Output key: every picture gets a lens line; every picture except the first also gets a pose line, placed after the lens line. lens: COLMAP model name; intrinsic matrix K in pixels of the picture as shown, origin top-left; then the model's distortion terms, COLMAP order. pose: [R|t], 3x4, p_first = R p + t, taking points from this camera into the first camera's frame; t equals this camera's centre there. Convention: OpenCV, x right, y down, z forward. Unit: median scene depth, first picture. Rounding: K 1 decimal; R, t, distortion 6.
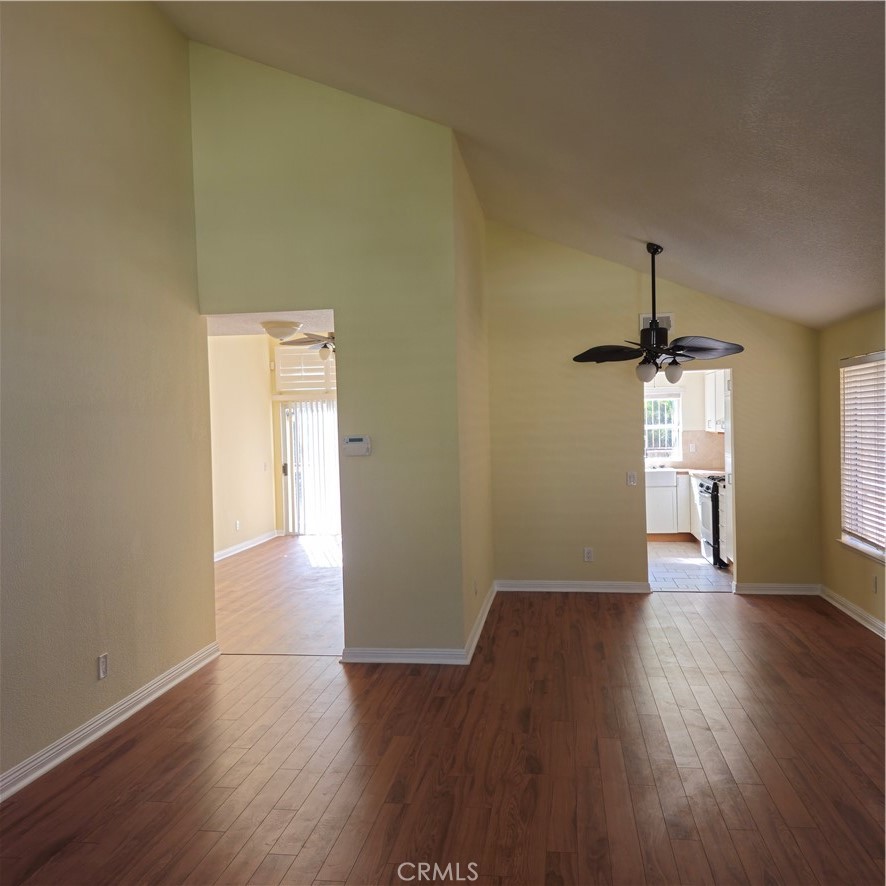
lens RADIAL K [[808.8, 0, 437.1], [0, 808.8, 441.7], [0, 0, 1]] dist [0.115074, -0.170728]
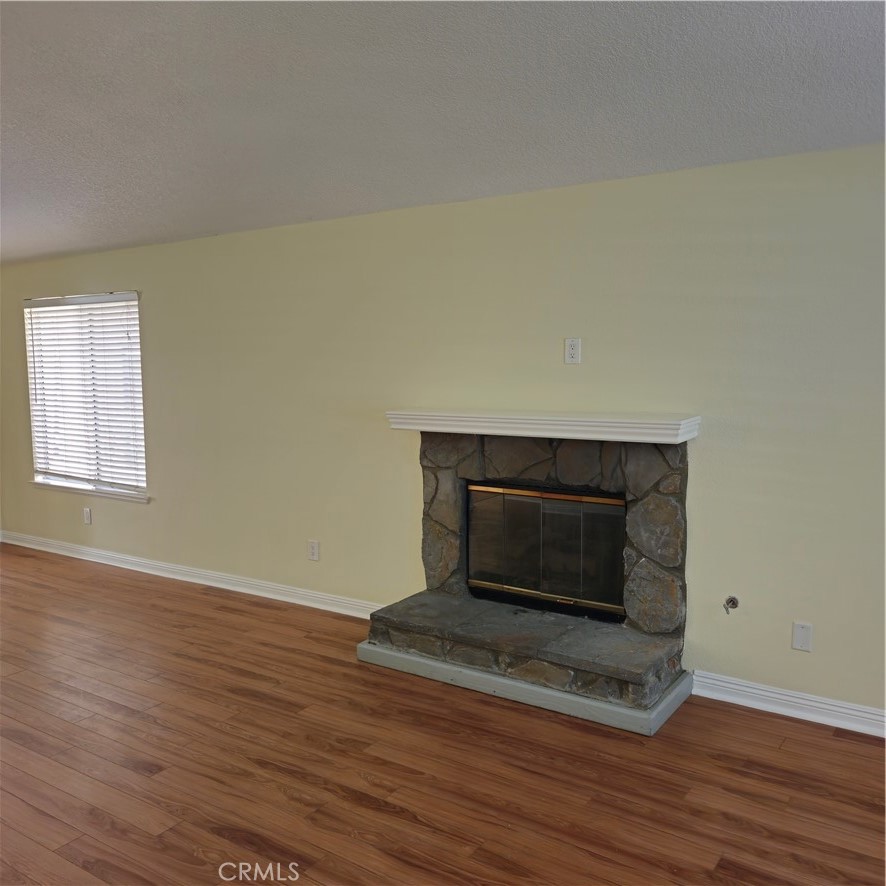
lens RADIAL K [[808.8, 0, 437.1], [0, 808.8, 441.7], [0, 0, 1]] dist [0.115074, -0.170728]
pose [[0.439515, -0.073783, 0.895200, -0.214902], [0.018836, 0.997159, 0.072938, 0.008426], [-0.898038, -0.015195, 0.439656, 0.134899]]
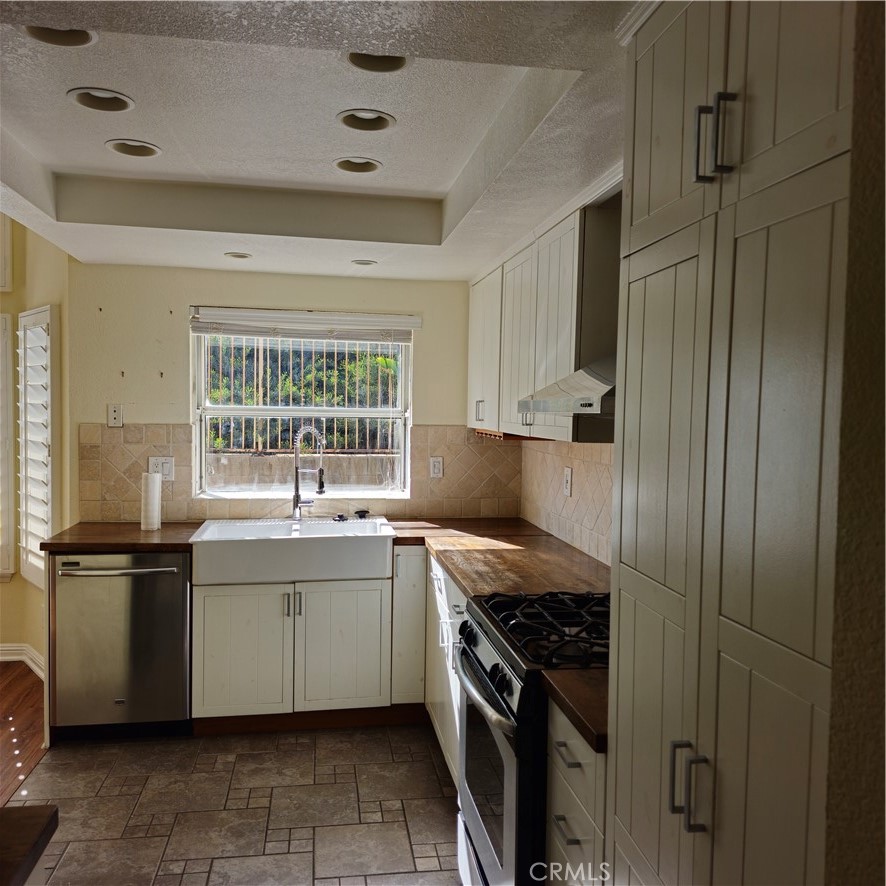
lens RADIAL K [[808.8, 0, 437.1], [0, 808.8, 441.7], [0, 0, 1]] dist [0.115074, -0.170728]
pose [[0.951539, 0.024333, 0.306563, 0.375932], [-0.031033, 0.999374, 0.016998, -0.023707], [-0.305958, -0.025688, 0.951699, 1.222870]]
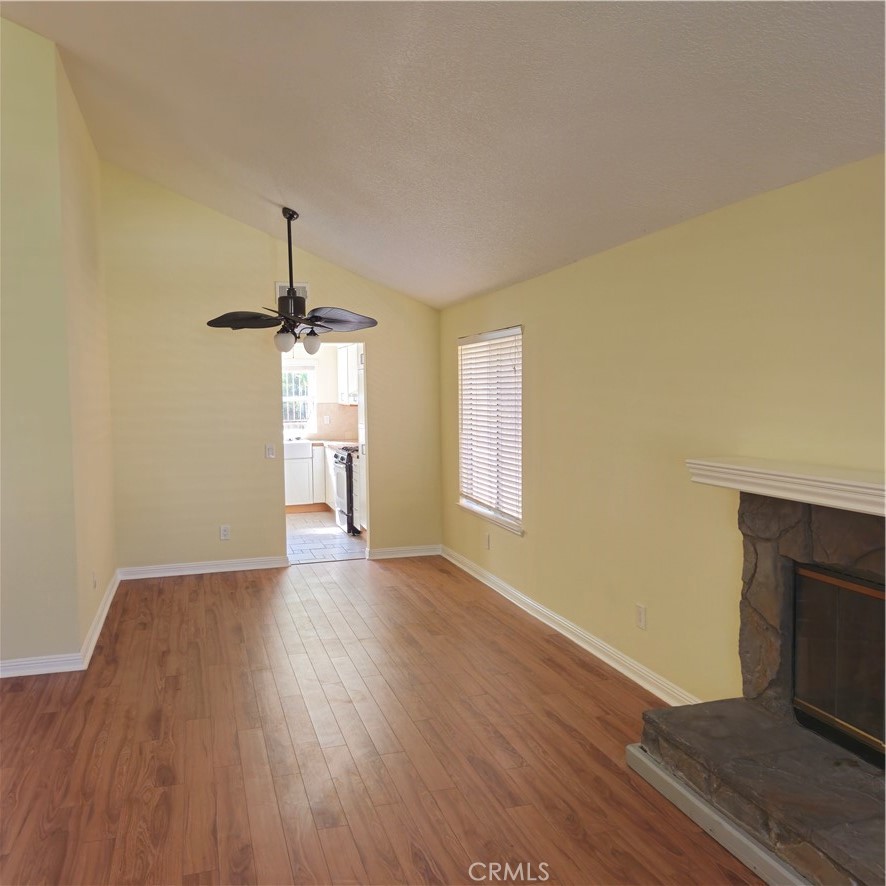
lens RADIAL K [[808.8, 0, 437.1], [0, 808.8, 441.7], [0, 0, 1]] dist [0.115074, -0.170728]
pose [[0.902911, -0.015192, 0.429560, 0.003197], [0.000634, 0.999421, 0.034014, 0.001009], [-0.429828, -0.030439, 0.902398, 0.049341]]
